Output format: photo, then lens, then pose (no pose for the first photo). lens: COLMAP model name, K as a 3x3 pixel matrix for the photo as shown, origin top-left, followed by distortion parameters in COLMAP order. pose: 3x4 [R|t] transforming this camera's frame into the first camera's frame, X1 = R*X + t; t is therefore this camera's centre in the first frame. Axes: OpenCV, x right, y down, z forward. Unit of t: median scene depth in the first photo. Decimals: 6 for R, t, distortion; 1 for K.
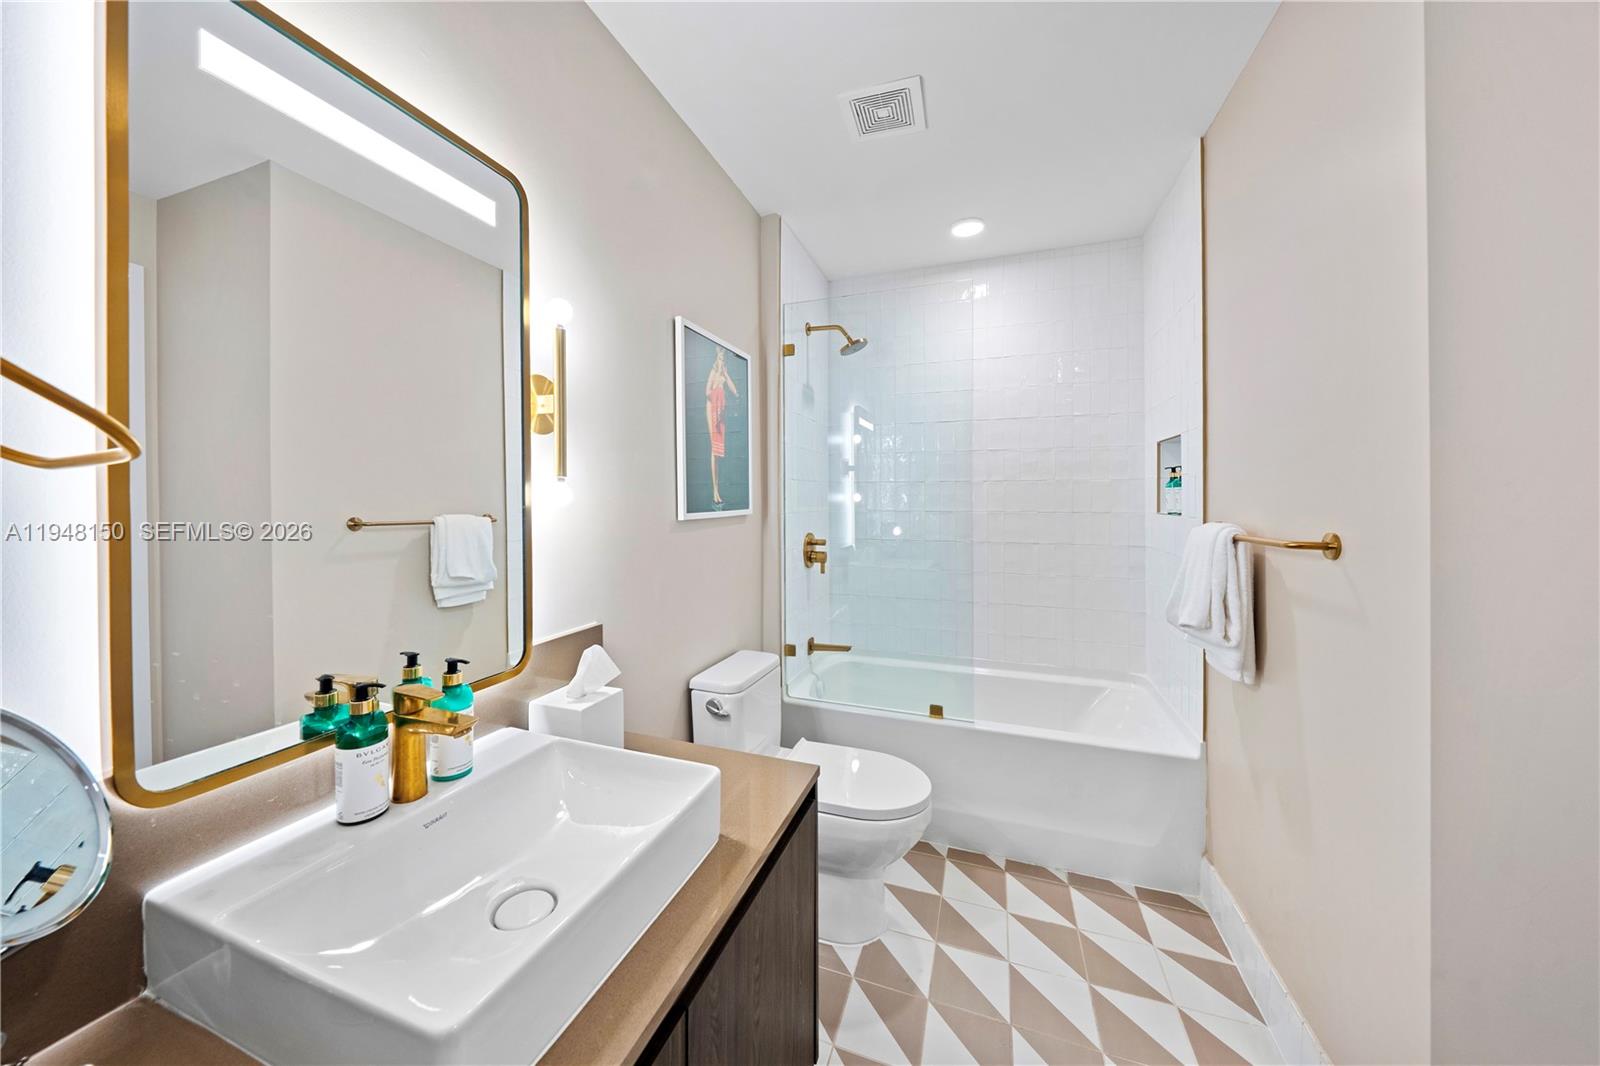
lens RADIAL K [[553.7, 0, 798.0], [0, 553.7, 504.7], [0, 0, 1]] dist [-0.000001, -0.000092]
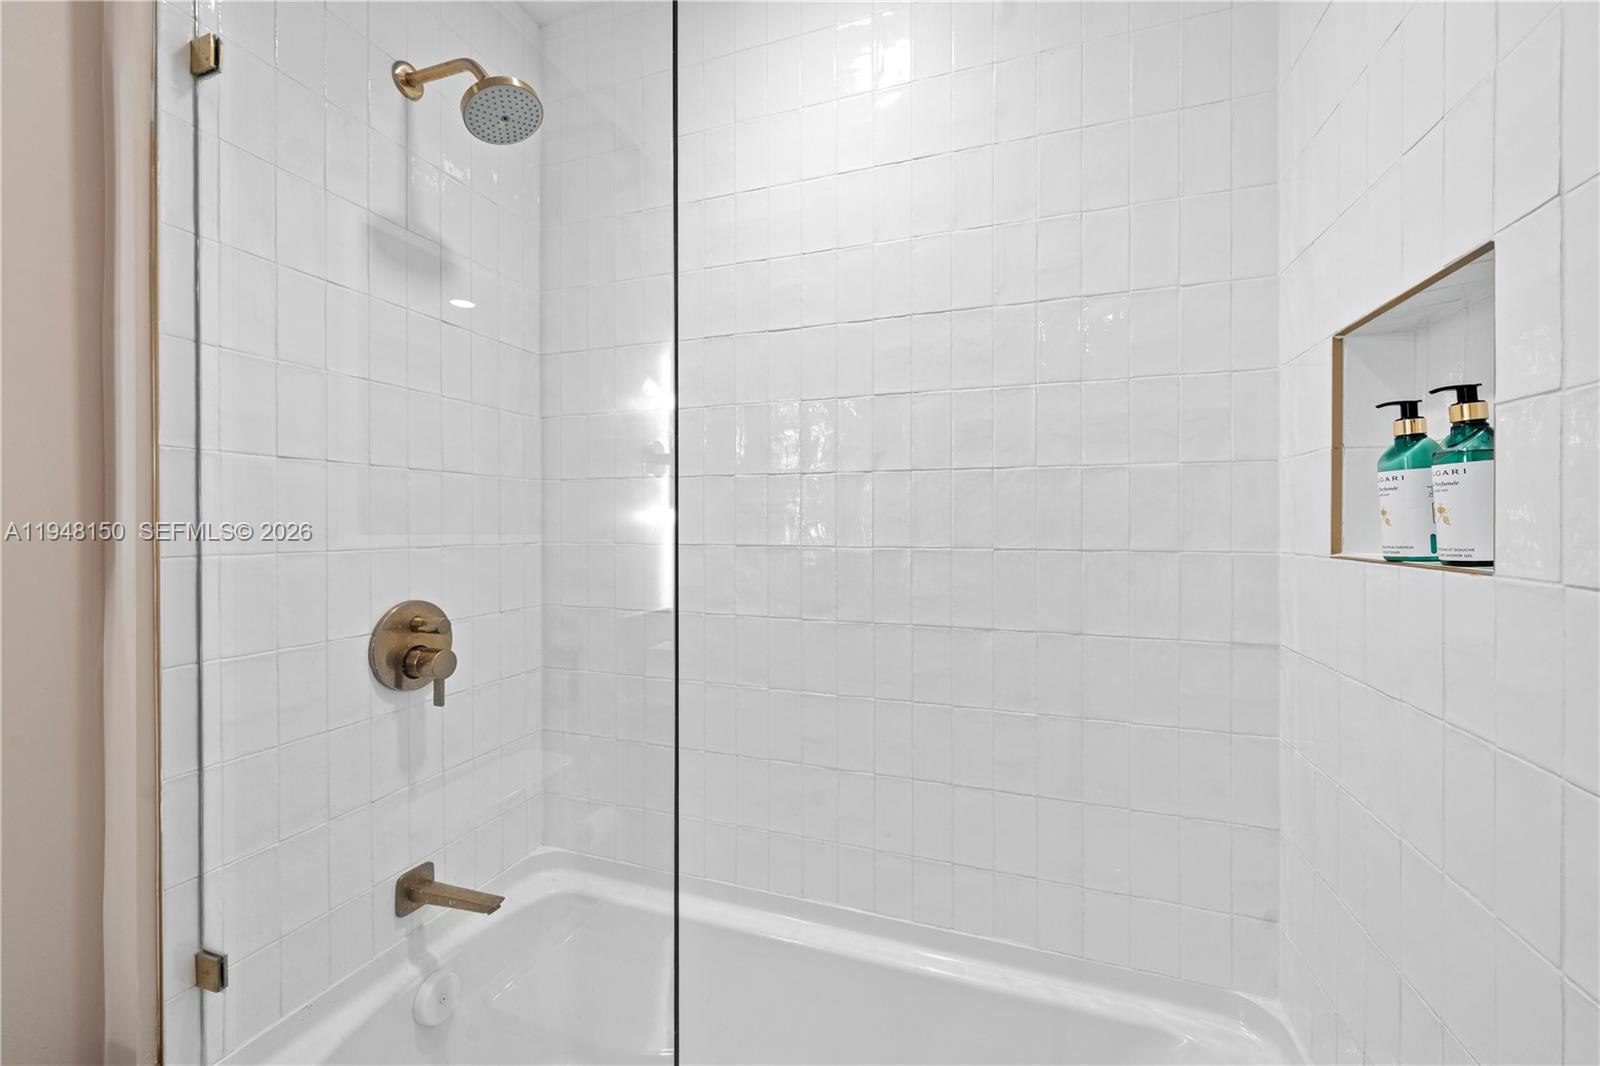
lens RADIAL K [[647.7, 0, 800.0], [0, 647.7, 533.0], [0, 0, 1]] dist [-0.001989, -0.000099]
pose [[0.999984, 0.000632, 0.005636, 0.414495], [-0.000650, 0.999995, 0.003102, 0.000766], [-0.005634, -0.003106, 0.999979, 0.764992]]
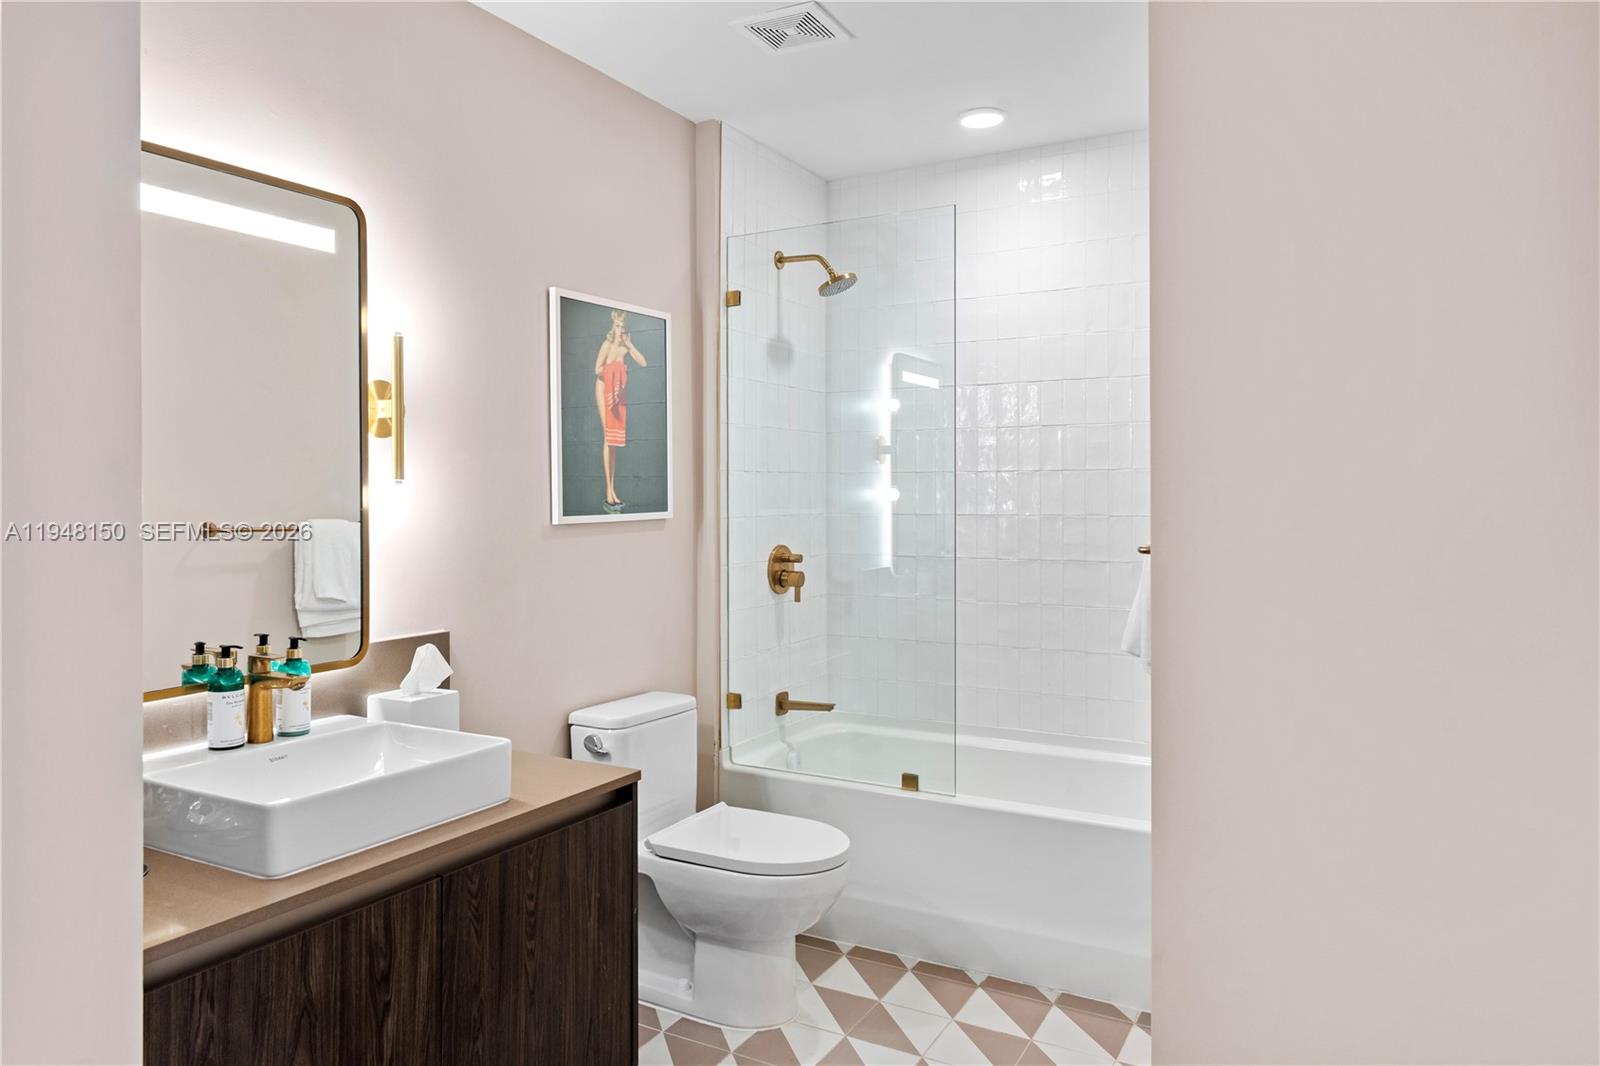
lens RADIAL K [[1069.4, 0, 806.5], [0, 1069.4, 496.3], [0, 0, 1]] dist [0.003421, 0.004319]
pose [[0.987938, -0.002560, -0.154826, 0.377977], [0.001278, 0.999964, -0.008380, -0.000681], [0.154842, 0.008081, 0.987906, -0.508445]]
